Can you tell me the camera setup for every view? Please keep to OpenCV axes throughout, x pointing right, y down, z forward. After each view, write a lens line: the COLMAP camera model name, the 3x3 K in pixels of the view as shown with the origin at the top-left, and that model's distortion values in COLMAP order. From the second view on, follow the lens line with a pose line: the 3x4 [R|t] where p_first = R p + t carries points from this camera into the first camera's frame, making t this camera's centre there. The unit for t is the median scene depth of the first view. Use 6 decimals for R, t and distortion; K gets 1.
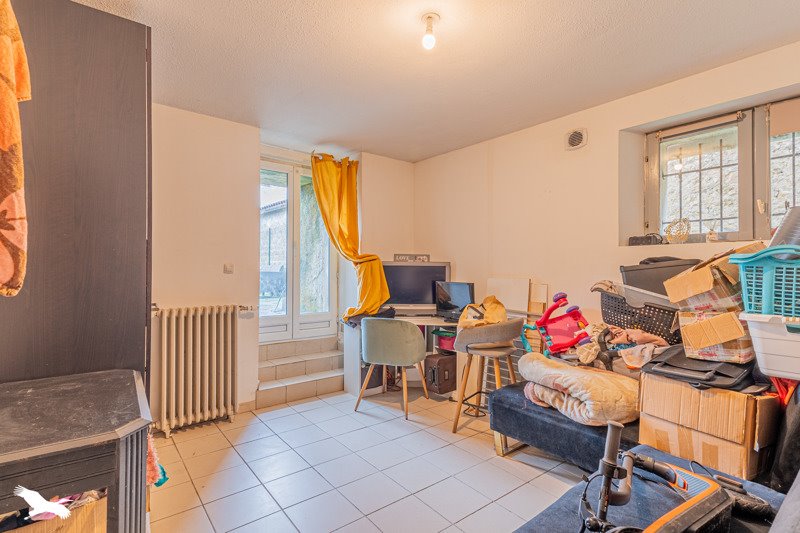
lens RADIAL K [[387.9, 0, 395.7], [0, 387.9, 264.6], [0, 0, 1]] dist [0.027961, -0.000737]
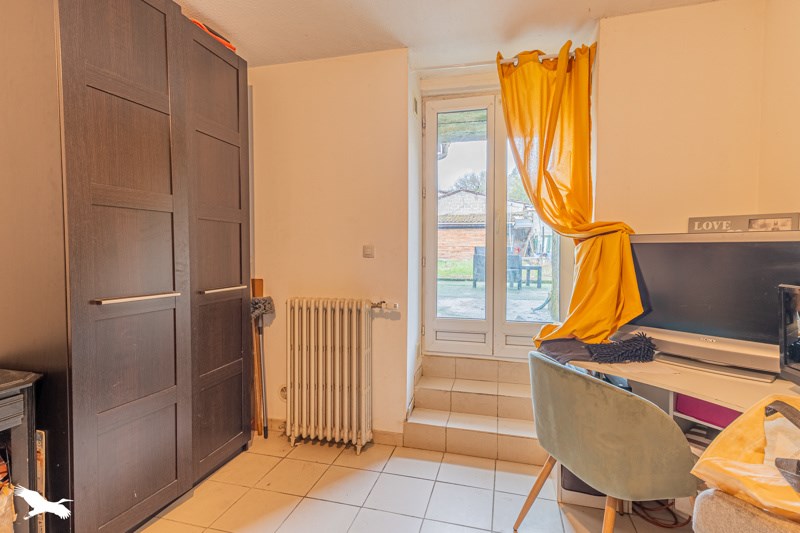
lens RADIAL K [[395.6, 0, 400.8], [0, 395.6, 263.4], [0, 0, 1]] dist [-0.000932, 0.000390]
pose [[0.601016, 0.018530, -0.799022, 0.186303], [0.012954, 0.999374, 0.032921, 0.007592], [0.799132, -0.030137, 0.600400, 0.491698]]
